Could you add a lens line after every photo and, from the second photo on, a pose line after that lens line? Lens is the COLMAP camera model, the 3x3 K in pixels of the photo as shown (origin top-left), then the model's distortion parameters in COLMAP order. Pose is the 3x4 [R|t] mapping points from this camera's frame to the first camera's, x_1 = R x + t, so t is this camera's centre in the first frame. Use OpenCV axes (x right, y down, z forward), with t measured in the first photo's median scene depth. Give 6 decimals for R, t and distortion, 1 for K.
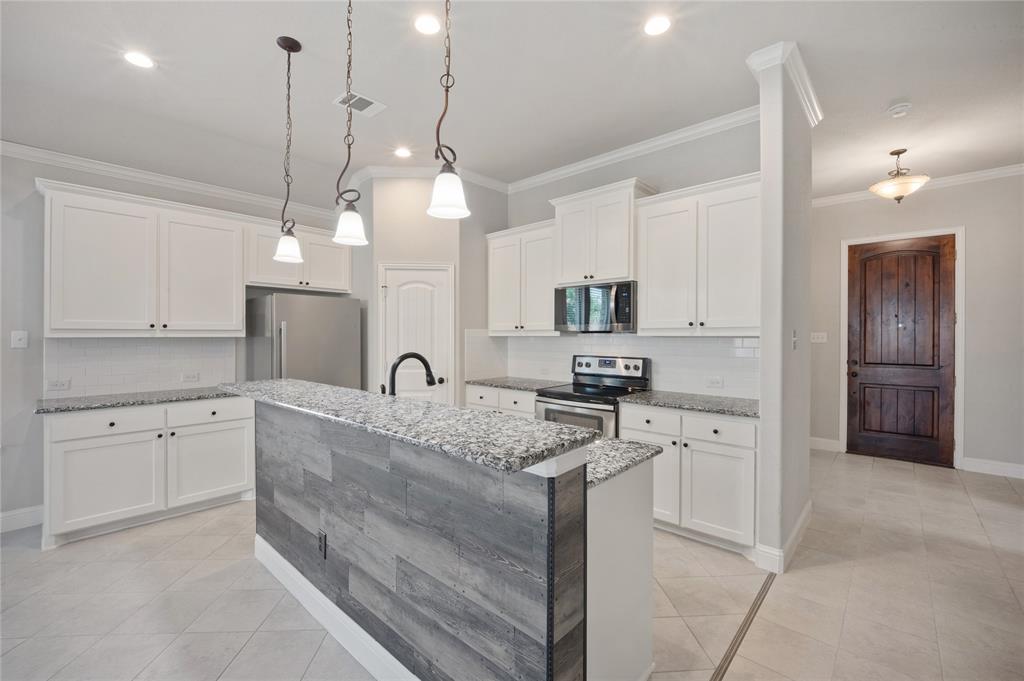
lens RADIAL K [[427.9, 0, 505.1], [0, 427.9, 335.3], [0, 0, 1]] dist [-0.004119, -0.000634]
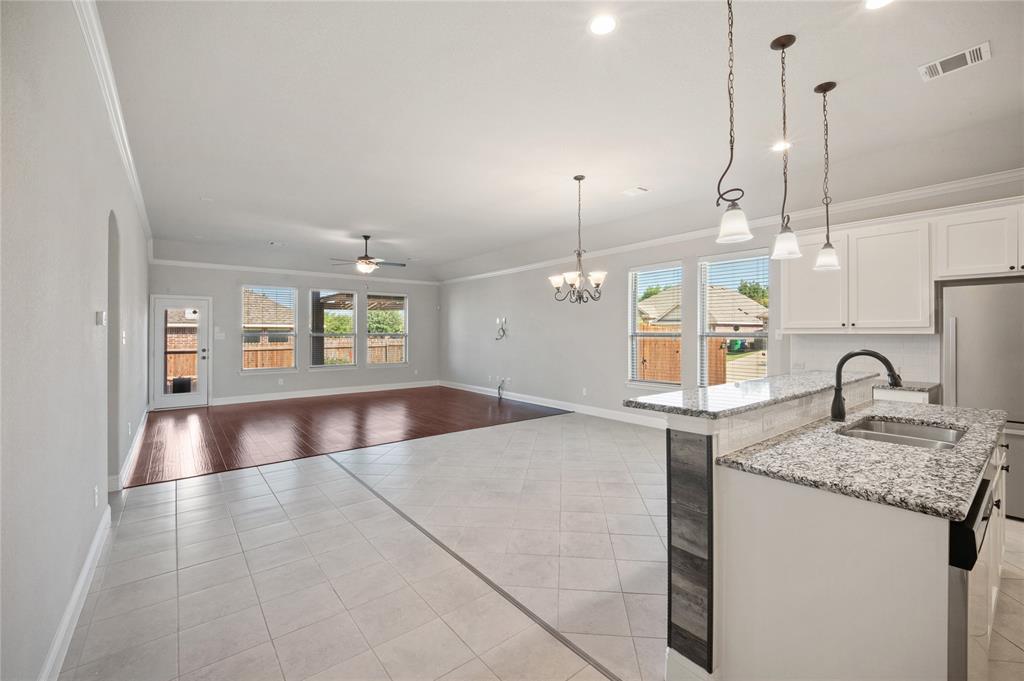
lens RADIAL K [[427.9, 0, 520.7], [0, 427.9, 328.6], [0, 0, 1]] dist [-0.004119, -0.000634]
pose [[-0.141390, -0.009697, -0.989907, 0.522629], [0.001609, 0.999948, -0.010025, 0.000471], [0.989953, -0.003010, -0.141367, 0.223466]]
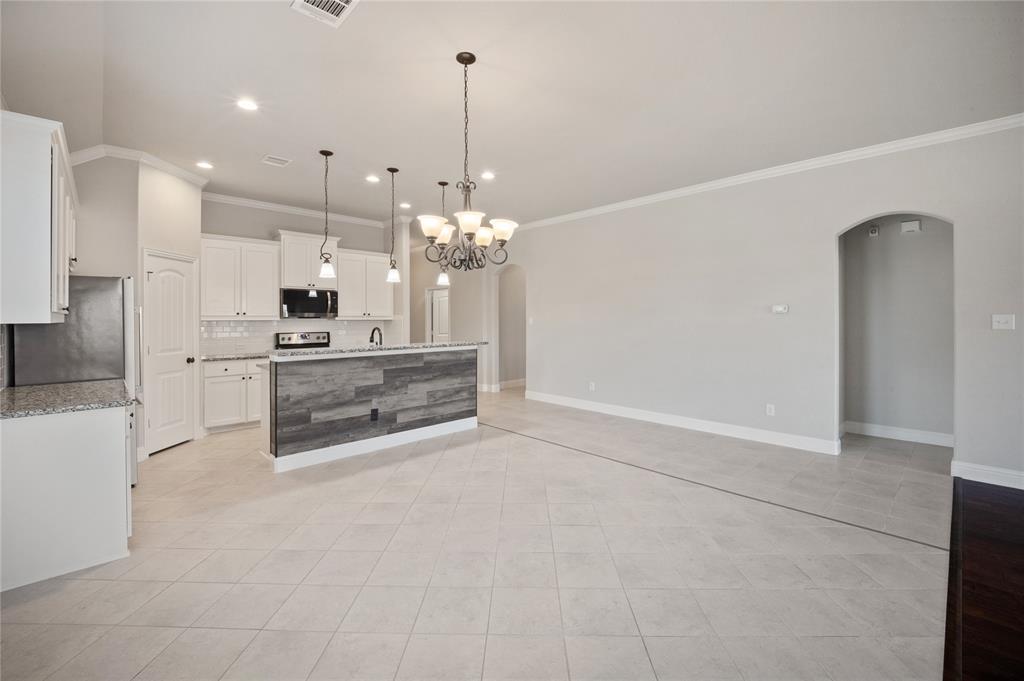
lens RADIAL K [[427.9, 0, 524.2], [0, 427.9, 320.8], [0, 0, 1]] dist [-0.004119, -0.000634]
pose [[0.053778, -0.003212, 0.998548, -1.445454], [0.002697, 0.999992, 0.003071, 0.001576], [-0.998549, 0.002528, 0.053786, 0.064803]]
